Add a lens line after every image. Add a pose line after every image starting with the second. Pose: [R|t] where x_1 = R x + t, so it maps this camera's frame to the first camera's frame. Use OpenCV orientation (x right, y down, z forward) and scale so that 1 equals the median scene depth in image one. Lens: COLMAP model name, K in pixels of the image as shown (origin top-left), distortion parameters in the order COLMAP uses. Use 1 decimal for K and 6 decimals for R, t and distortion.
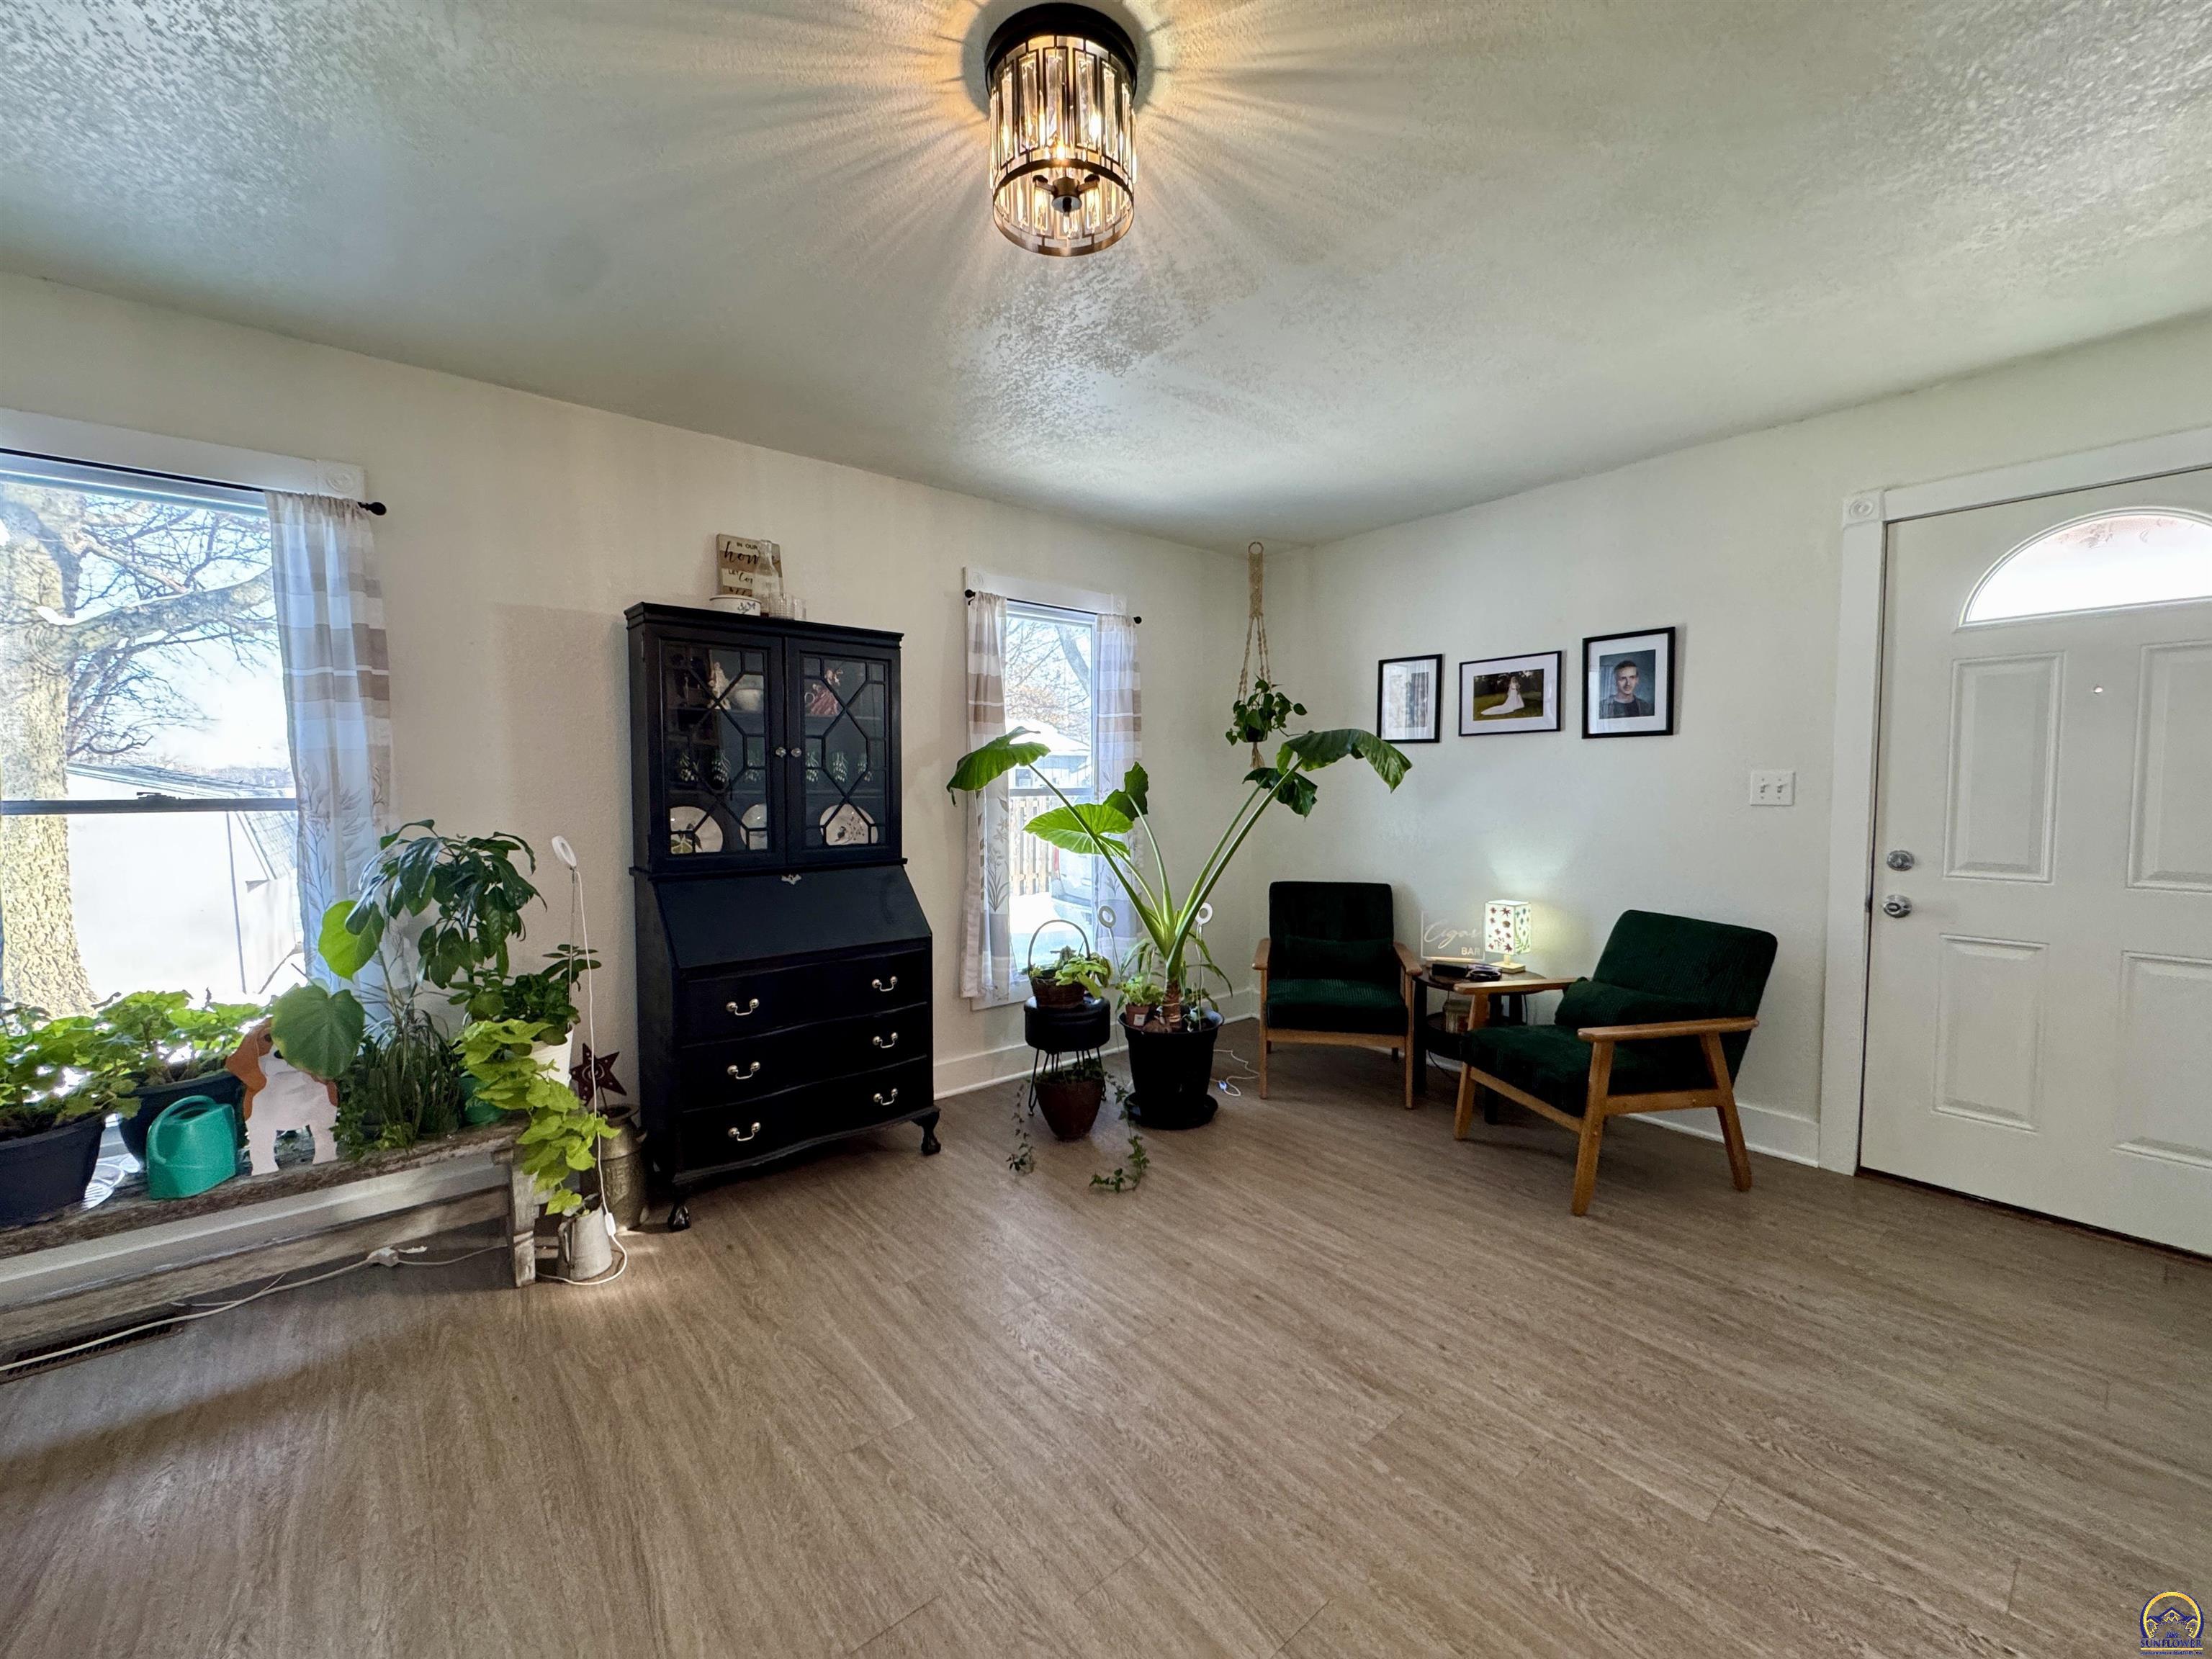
lens RADIAL K [[878.3, 0, 1106.0], [0, 878.3, 829.5], [0, 0, 1]] dist [-0.005460, 0.000414]
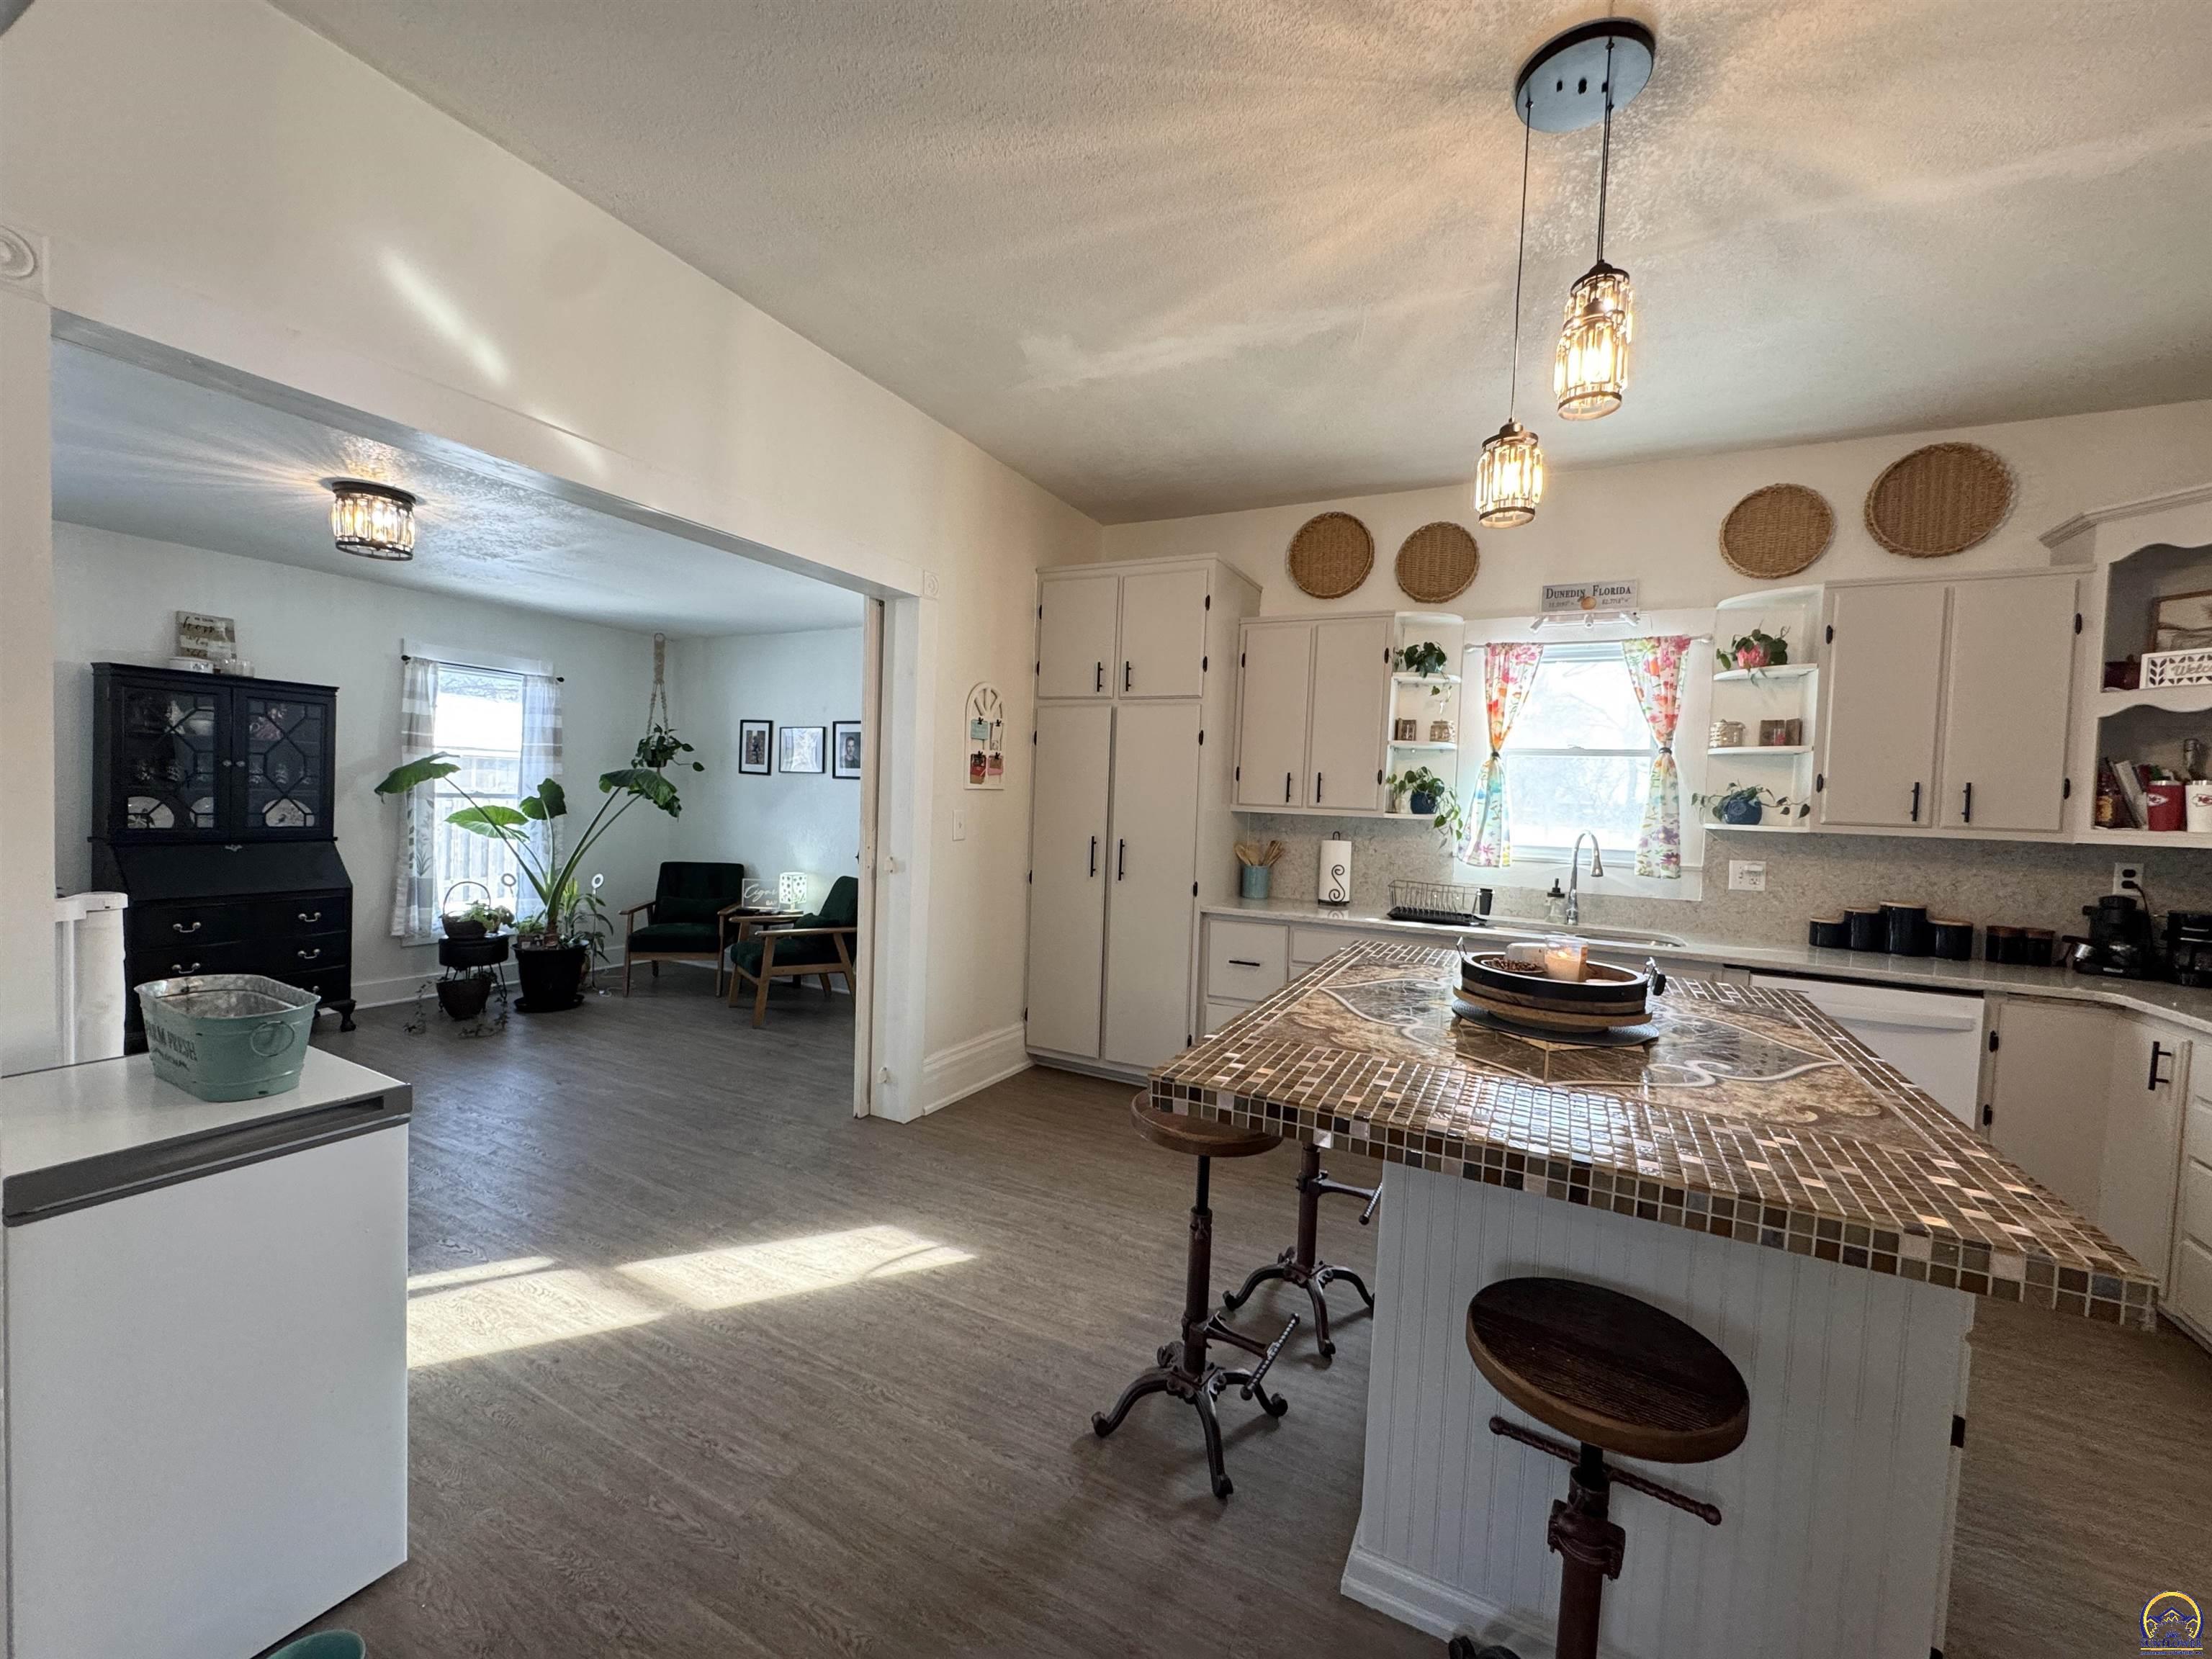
lens RADIAL K [[878.3, 0, 1106.0], [0, 878.3, 829.5], [0, 0, 1]] dist [-0.005460, 0.000414]
pose [[0.921056, 0.027409, 0.388464, 0.373327], [-0.024403, 0.999622, -0.012672, 0.006458], [-0.388664, 0.002192, 0.921377, -0.822924]]
